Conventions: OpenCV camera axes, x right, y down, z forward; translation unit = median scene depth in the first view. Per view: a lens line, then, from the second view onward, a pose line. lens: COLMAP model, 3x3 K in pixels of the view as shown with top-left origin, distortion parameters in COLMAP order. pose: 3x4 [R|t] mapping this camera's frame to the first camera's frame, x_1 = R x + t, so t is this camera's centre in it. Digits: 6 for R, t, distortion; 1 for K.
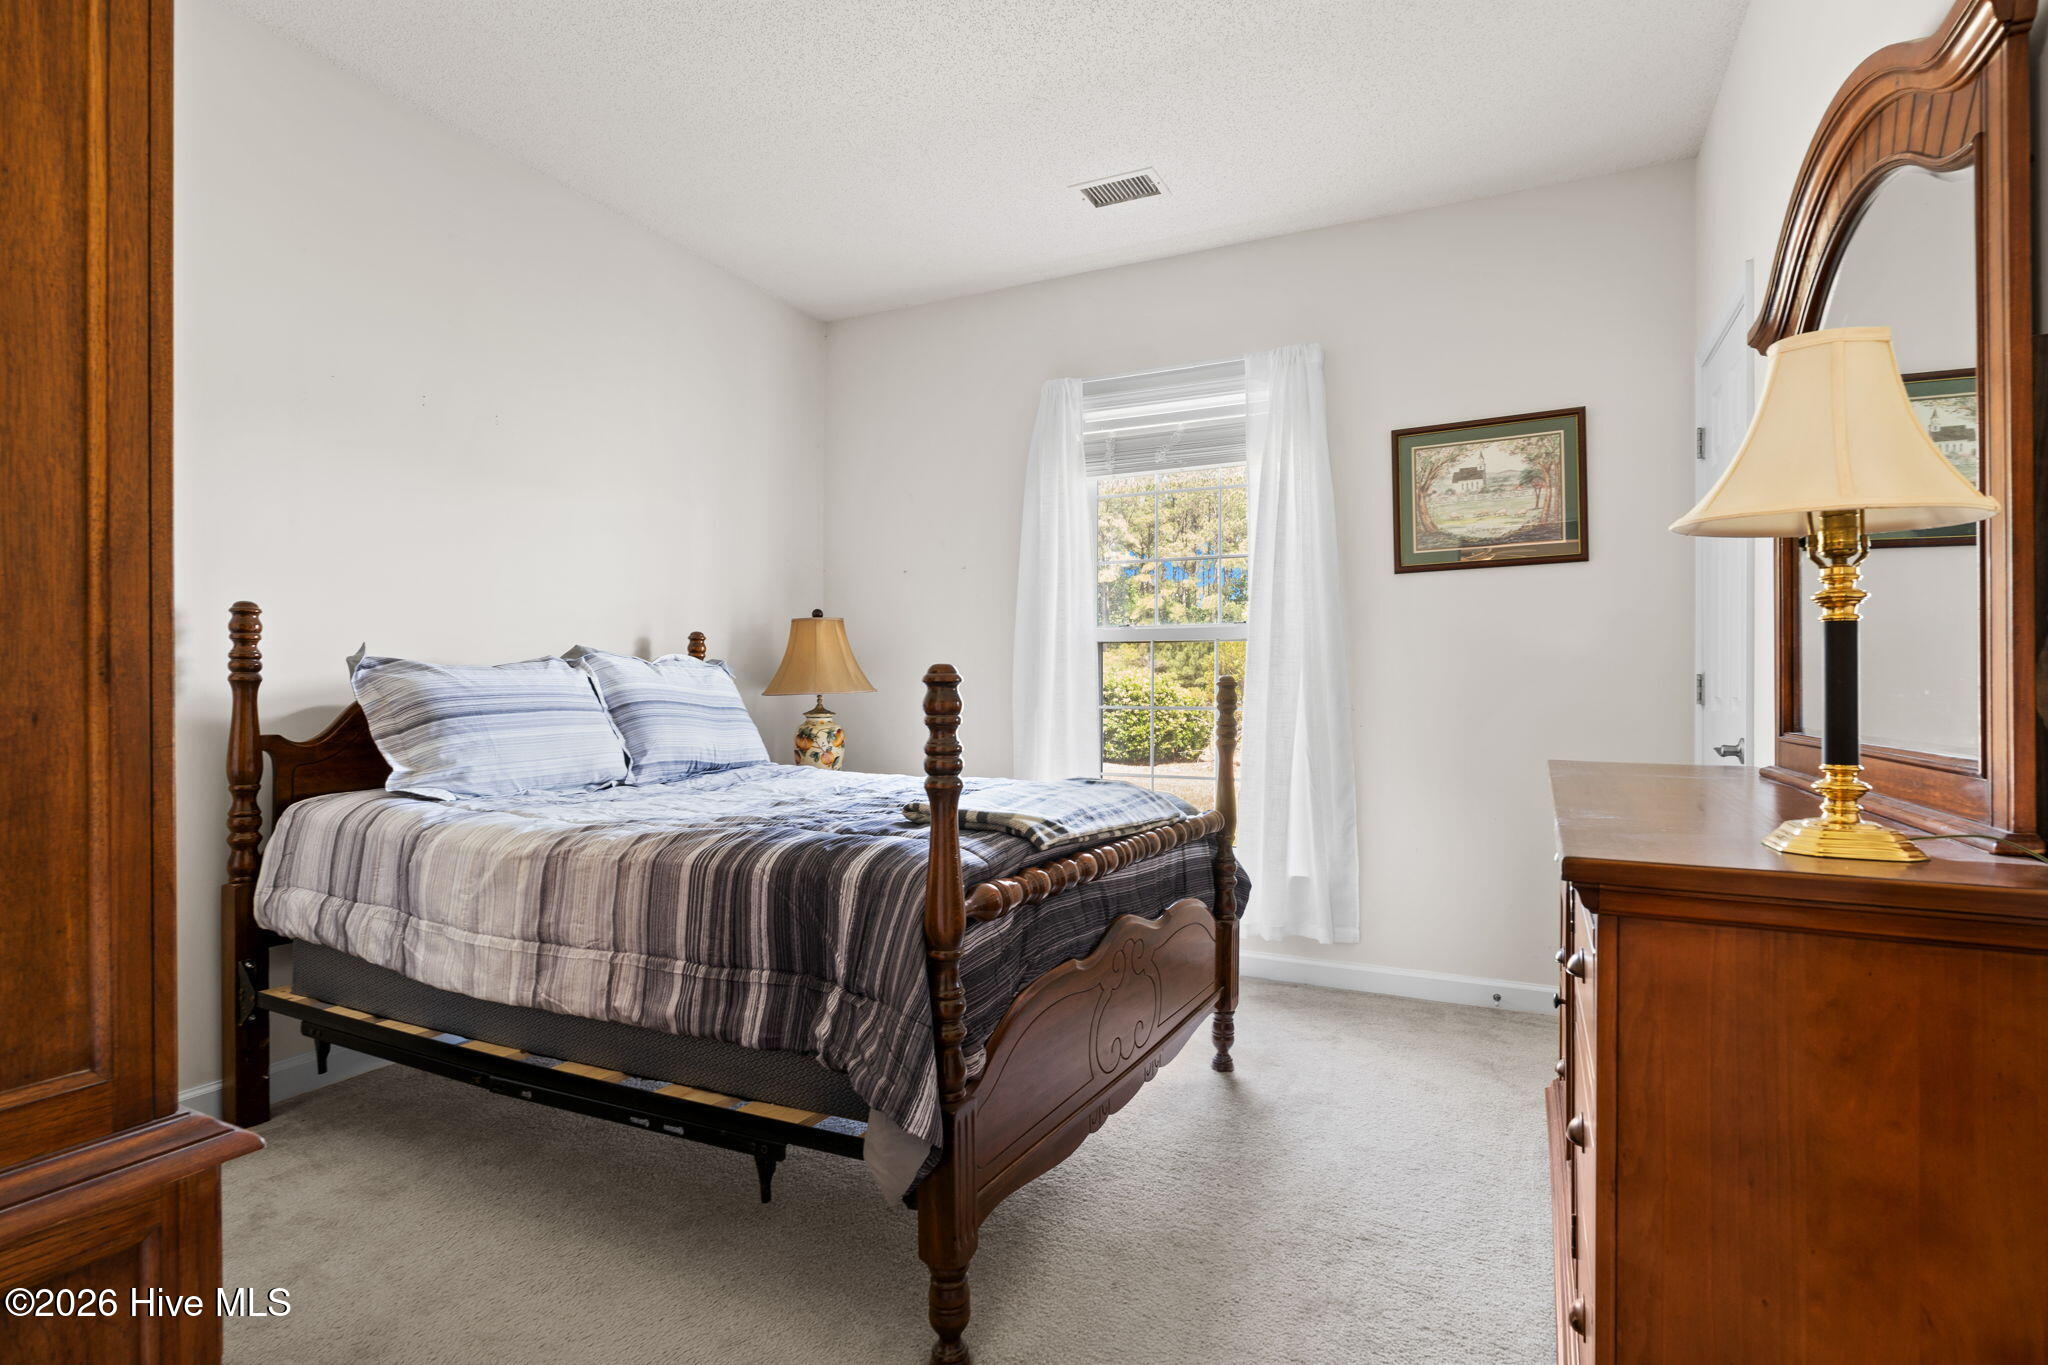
lens RADIAL K [[919.0, 0, 1032.6], [0, 919.0, 685.9], [0, 0, 1]] dist [-0.004013, -0.000141]
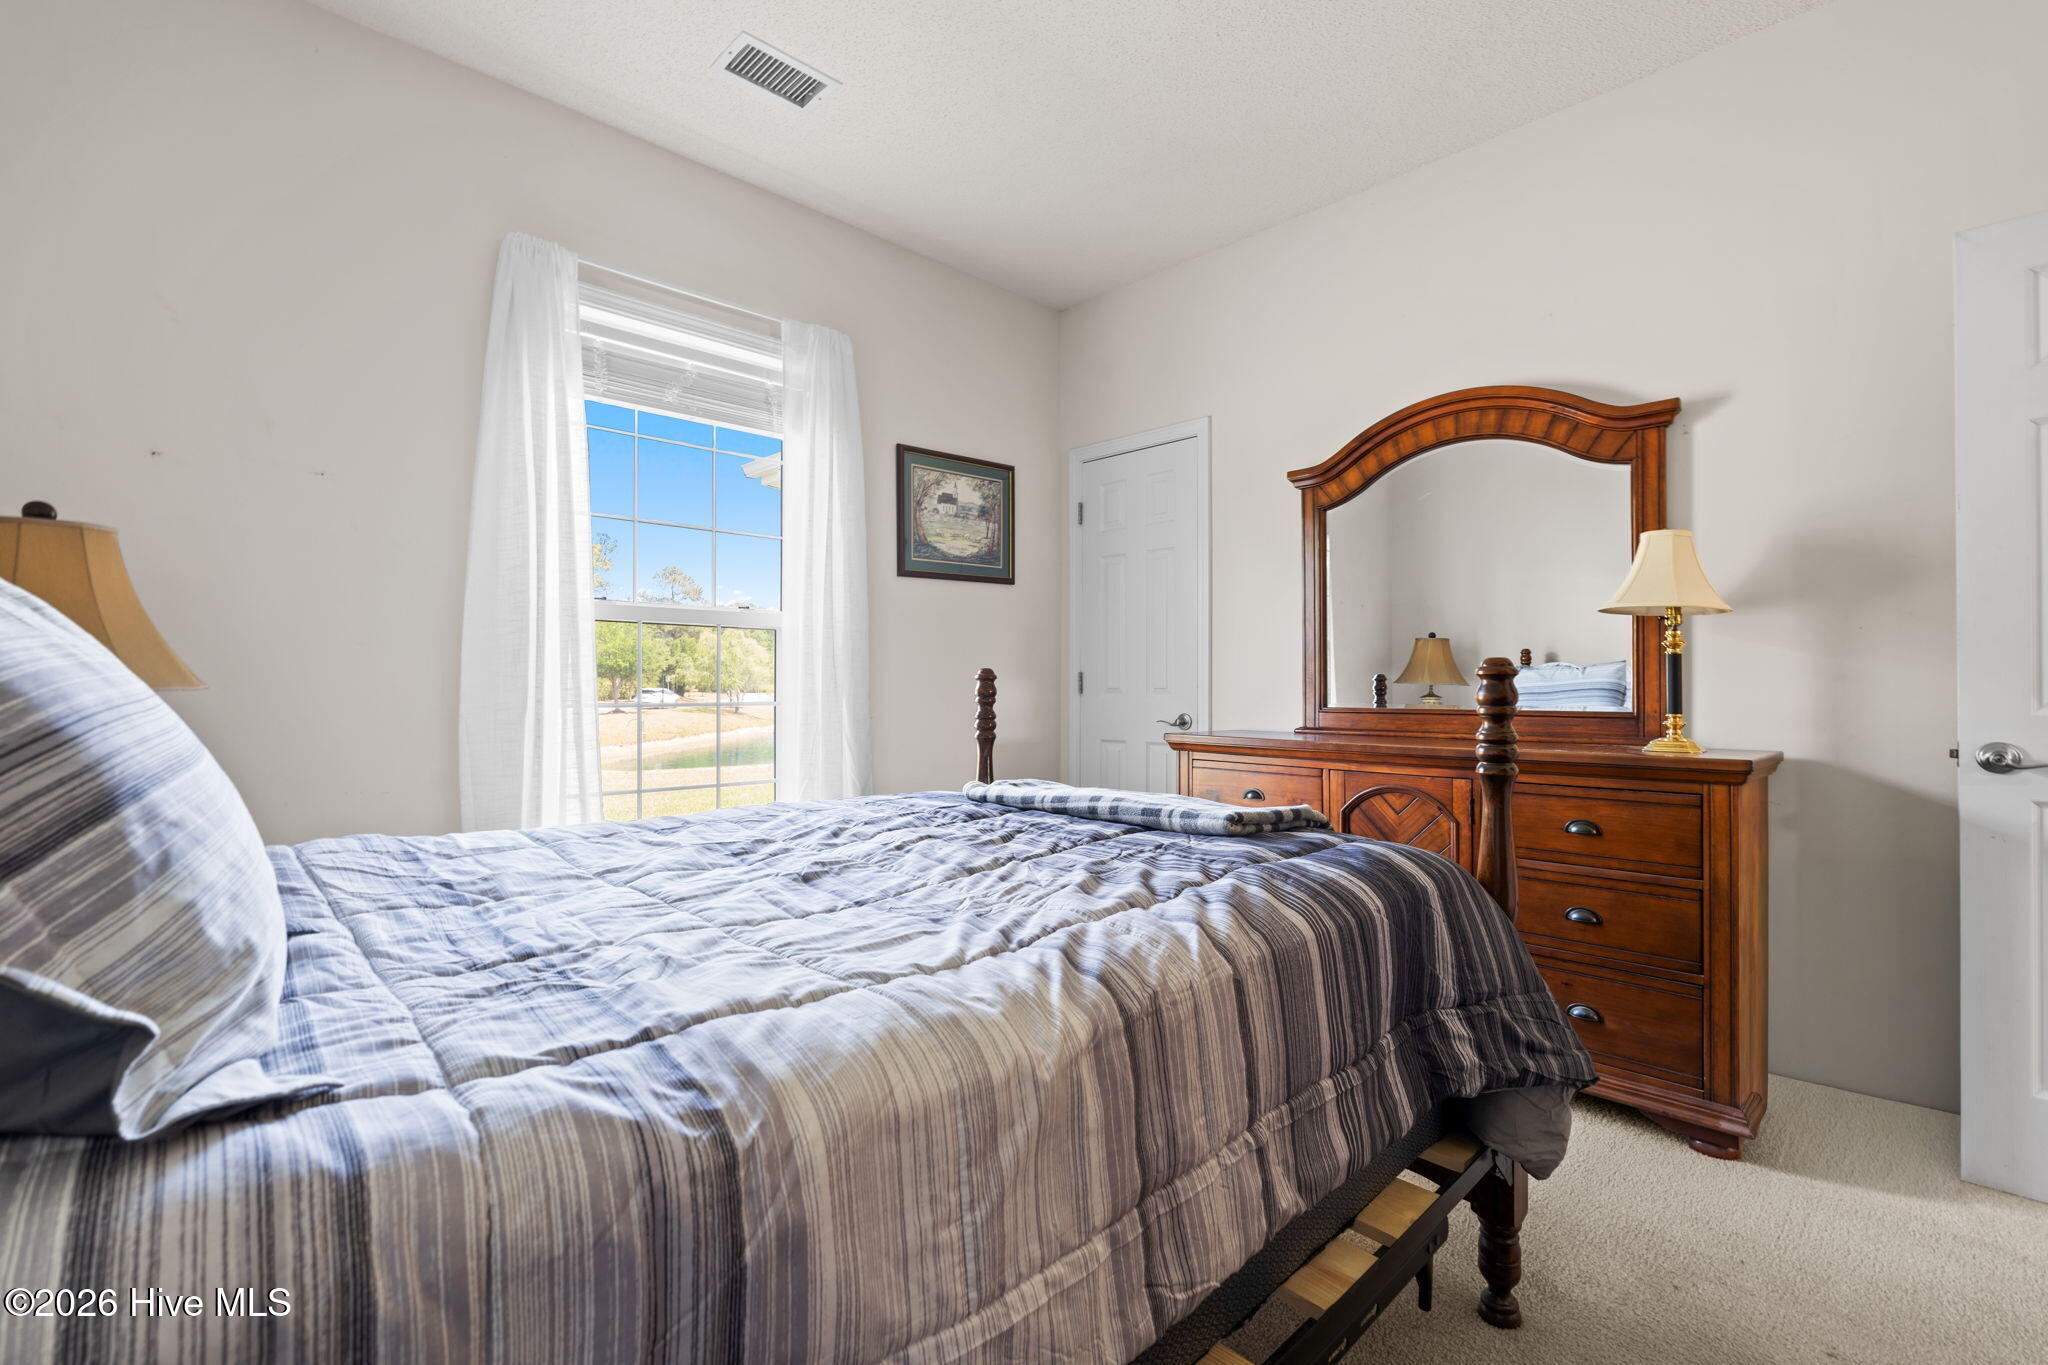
lens RADIAL K [[883.5, 0, 1024.0], [0, 883.5, 682.5], [0, 0, 1]] dist [-0.002276, -0.000004]
pose [[0.395052, 0.000611, 0.918659, -0.527219], [-0.003753, 0.999993, 0.000949, 0.002847], [-0.918651, -0.003822, 0.395051, 0.466411]]
